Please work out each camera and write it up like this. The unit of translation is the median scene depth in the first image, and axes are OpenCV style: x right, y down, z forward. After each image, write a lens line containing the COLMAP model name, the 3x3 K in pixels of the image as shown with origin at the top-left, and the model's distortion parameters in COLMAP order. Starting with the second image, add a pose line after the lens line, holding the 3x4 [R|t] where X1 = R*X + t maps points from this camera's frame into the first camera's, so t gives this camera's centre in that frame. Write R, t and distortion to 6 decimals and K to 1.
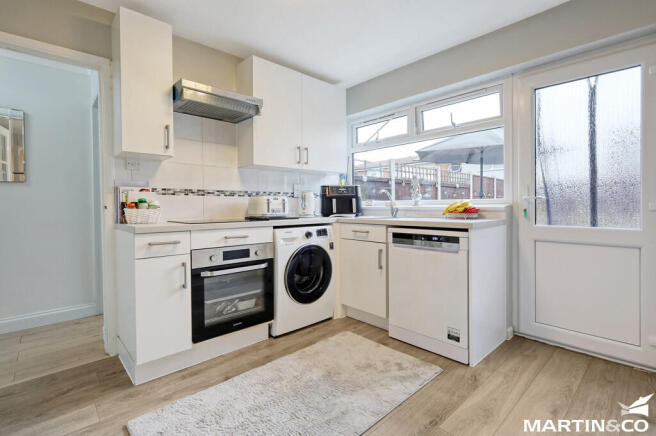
lens RADIAL K [[303.9, 0, 330.1], [0, 303.9, 213.3], [0, 0, 1]] dist [0.000927, -0.000404]
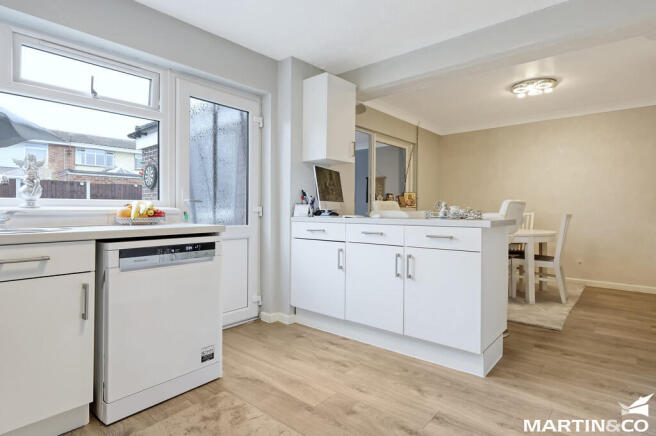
lens RADIAL K [[355.2, 0, 326.8], [0, 355.2, 214.4], [0, 0, 1]] dist [0.001613, -0.000864]
pose [[-0.114507, -0.008124, 0.993389, -0.592637], [0.026676, 0.999581, 0.011250, -0.006594], [-0.993064, 0.027788, -0.114243, 0.693030]]
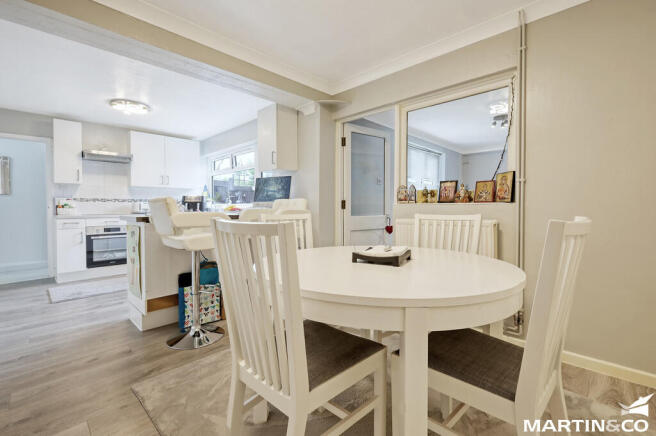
lens RADIAL K [[285.6, 0, 325.4], [0, 285.6, 211.3], [0, 0, 1]] dist [-0.002972, -0.000561]
pose [[0.998803, -0.000215, 0.048910, 1.112875], [0.000712, 0.999948, -0.010133, 0.027861], [-0.048905, 0.010156, 0.998752, -1.099097]]
